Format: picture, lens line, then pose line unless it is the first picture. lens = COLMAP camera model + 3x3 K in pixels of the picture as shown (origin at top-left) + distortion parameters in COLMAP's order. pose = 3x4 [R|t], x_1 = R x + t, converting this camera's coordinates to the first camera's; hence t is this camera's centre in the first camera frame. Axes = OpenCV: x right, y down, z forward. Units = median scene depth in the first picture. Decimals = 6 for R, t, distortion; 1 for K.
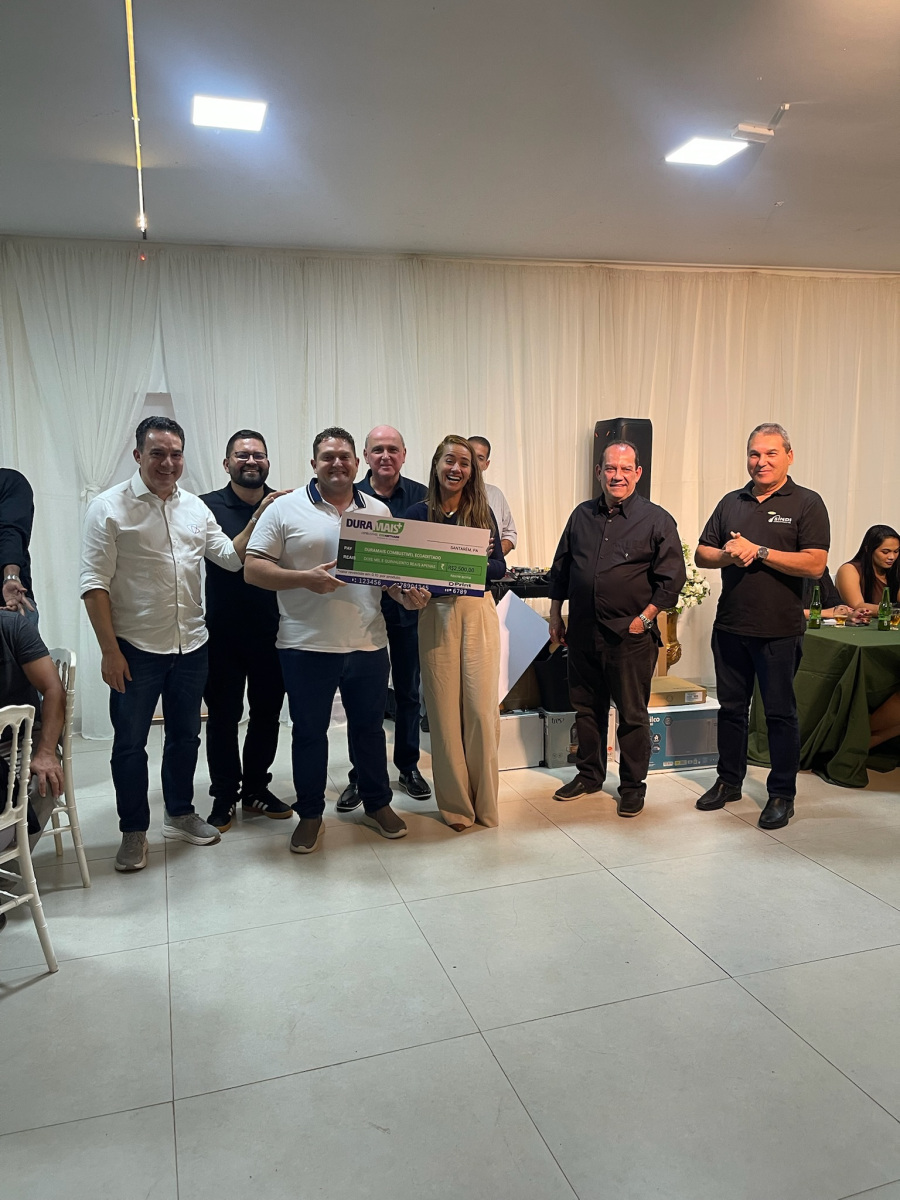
lens RADIAL K [[886.9, 0, 449.8], [0, 886.9, 609.1], [0, 0, 1]] dist [0.006471, -0.001963]
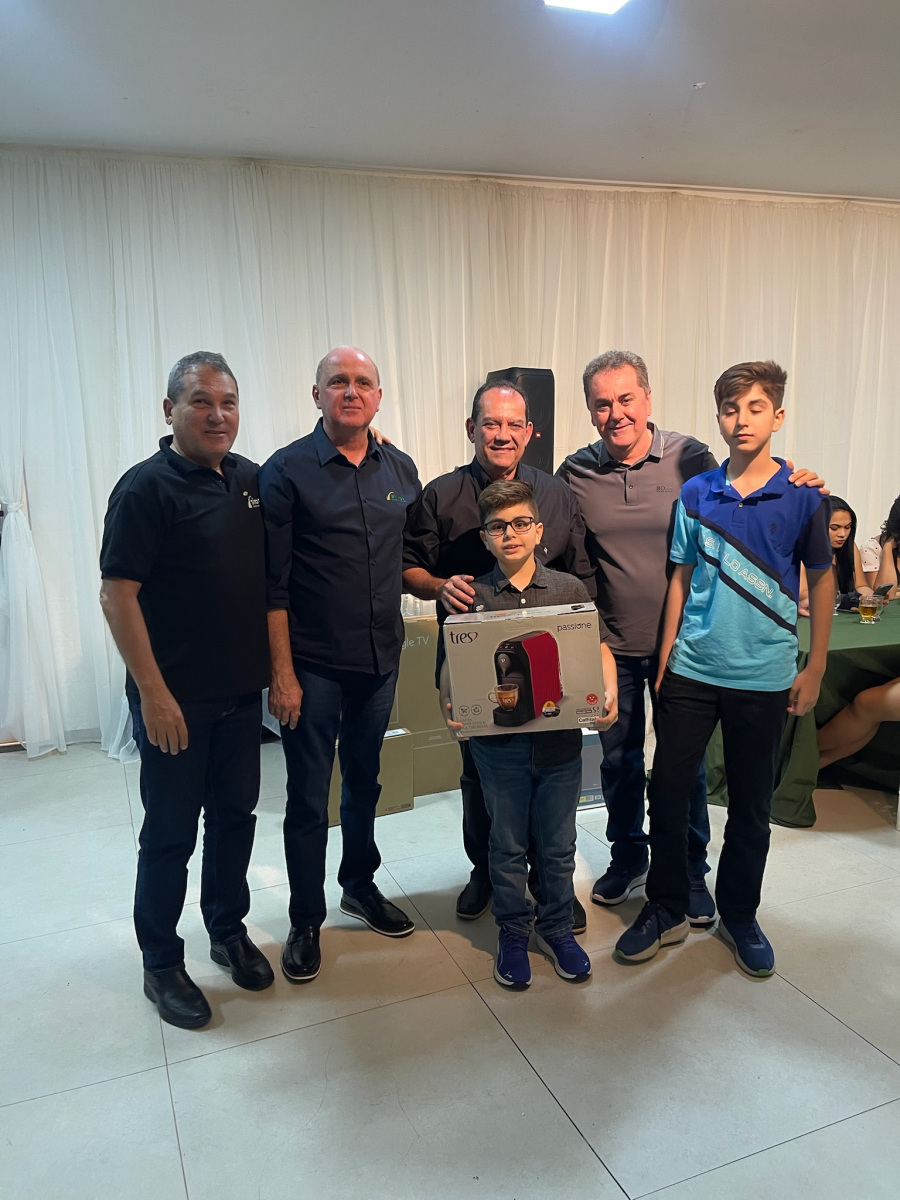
lens RADIAL K [[886.9, 0, 449.8], [0, 886.9, 609.1], [0, 0, 1]] dist [0.006471, -0.001963]
pose [[0.997039, -0.024365, 0.072937, 0.063903], [0.021597, 0.999025, 0.038506, -0.024683], [-0.073804, -0.036817, 0.996593, 0.172567]]
